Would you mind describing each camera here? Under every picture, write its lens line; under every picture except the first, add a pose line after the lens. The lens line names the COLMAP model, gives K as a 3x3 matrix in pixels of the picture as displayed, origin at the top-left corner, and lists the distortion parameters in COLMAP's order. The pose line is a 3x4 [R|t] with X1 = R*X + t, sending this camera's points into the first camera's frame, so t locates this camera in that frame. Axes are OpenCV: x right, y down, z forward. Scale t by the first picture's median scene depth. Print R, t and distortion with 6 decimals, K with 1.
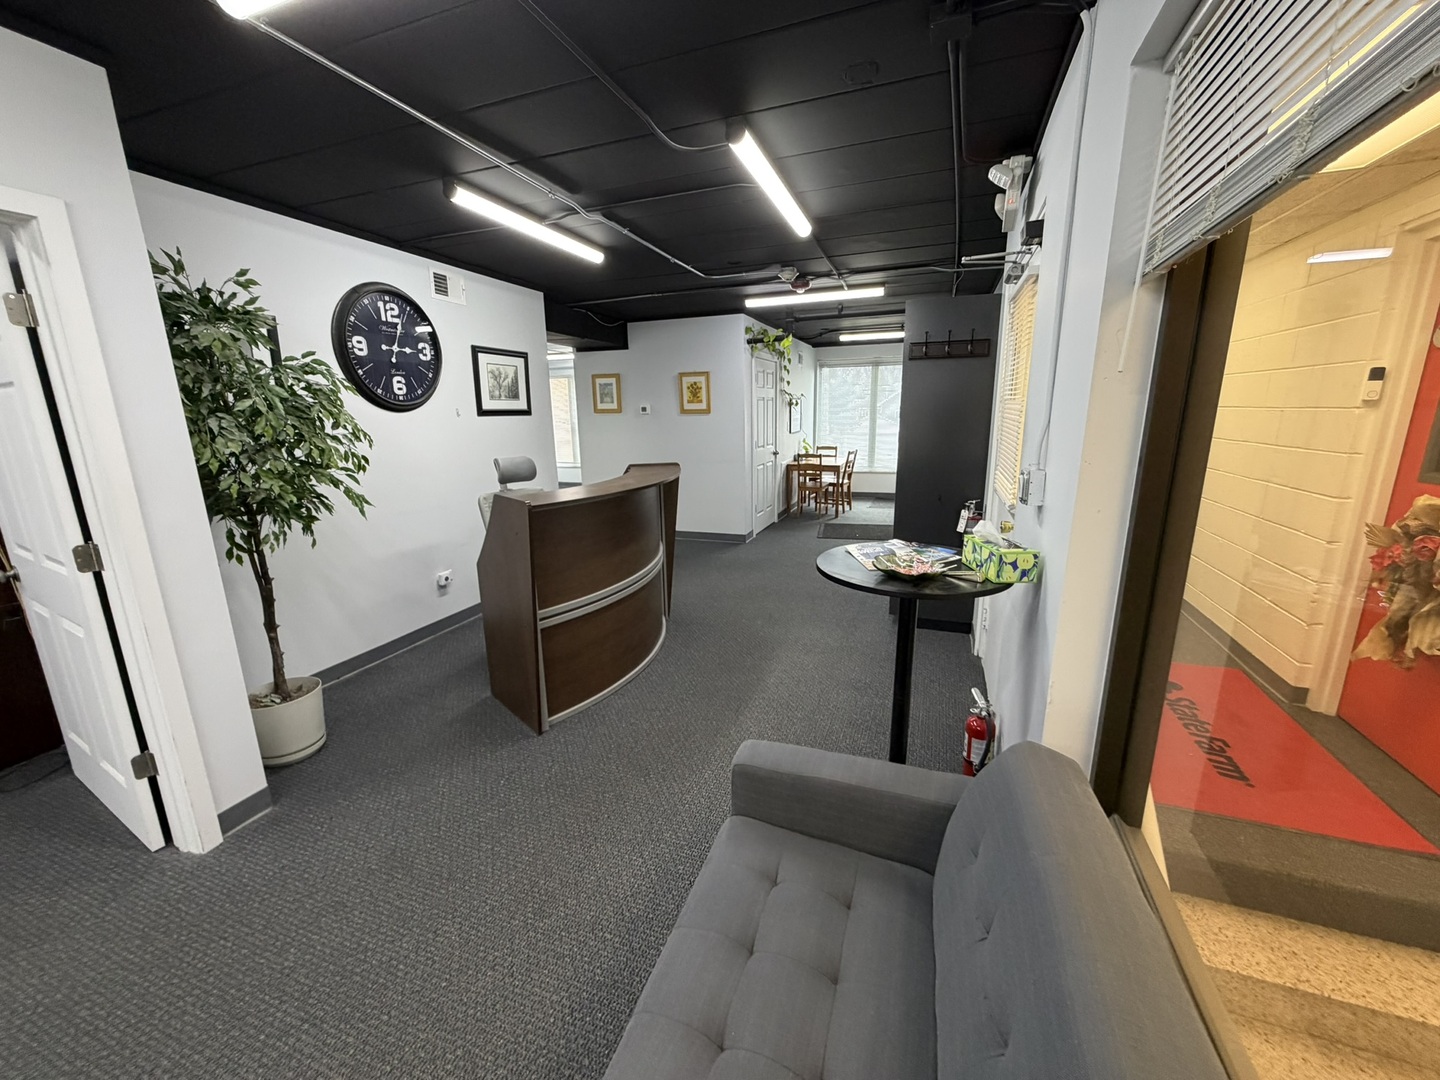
lens RADIAL K [[573.9, 0, 714.0], [0, 573.9, 539.2], [0, 0, 1]] dist [-0.000010, -0.000081]
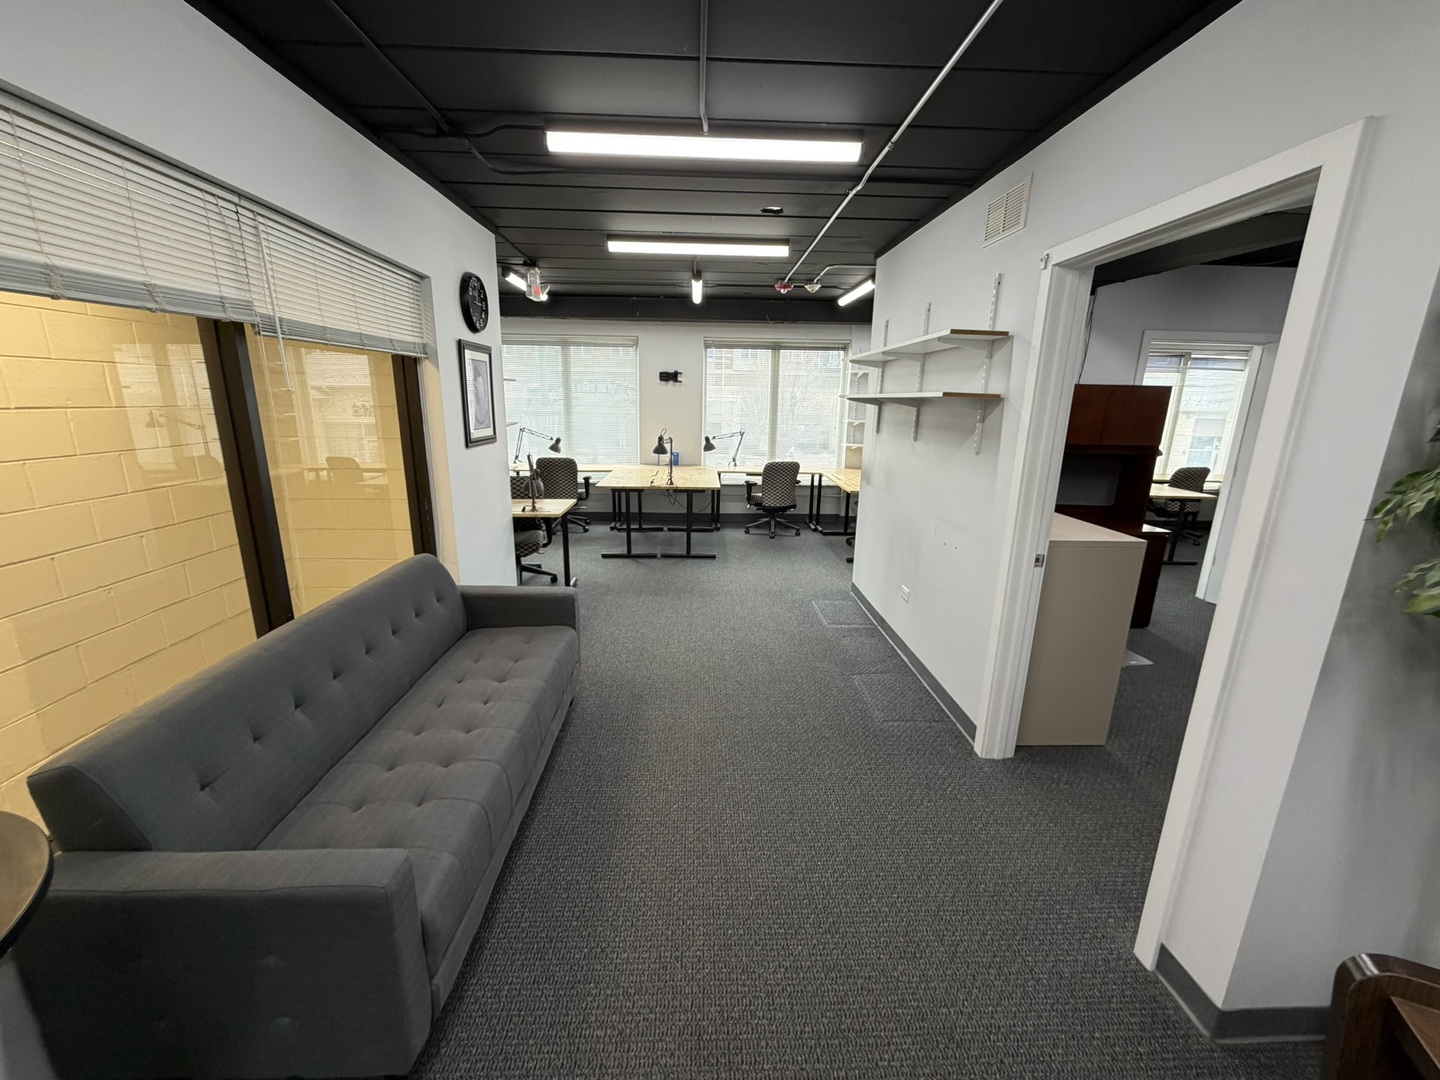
lens RADIAL K [[573.9, 0, 714.0], [0, 573.9, 539.2], [0, 0, 1]] dist [-0.000010, -0.000081]
pose [[-0.922971, 0.090563, -0.374062, -0.037350], [-0.091020, 0.892986, 0.440785, -0.145180], [0.373951, 0.440879, -0.815957, 0.589676]]
